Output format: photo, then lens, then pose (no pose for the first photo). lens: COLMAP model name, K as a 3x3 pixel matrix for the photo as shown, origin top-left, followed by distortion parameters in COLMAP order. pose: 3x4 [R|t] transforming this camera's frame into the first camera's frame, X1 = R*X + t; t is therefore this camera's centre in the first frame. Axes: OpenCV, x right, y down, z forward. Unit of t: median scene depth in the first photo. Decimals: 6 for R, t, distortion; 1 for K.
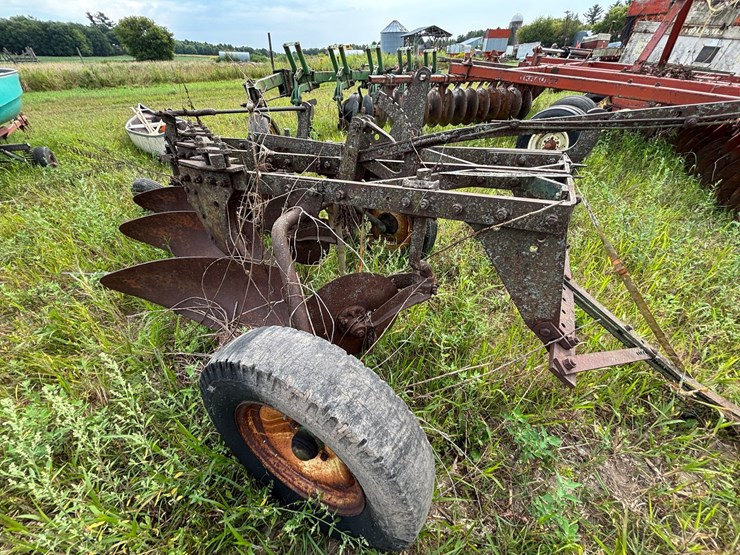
lens RADIAL K [[290.8, 0, 369.1], [0, 290.8, 275.8], [0, 0, 1]] dist [0.002587, -0.001592]
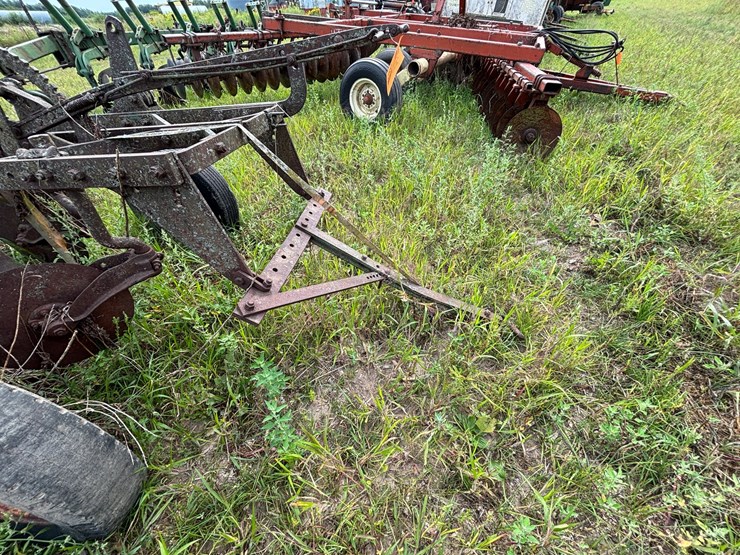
lens RADIAL K [[290.8, 0, 370.1], [0, 290.8, 279.7], [0, 0, 1]] dist [0.002587, -0.001592]
pose [[0.935621, -0.246419, 0.252766, 0.168107], [0.221036, 0.967249, 0.124790, 0.034889], [-0.275238, -0.060886, 0.959446, -0.030180]]
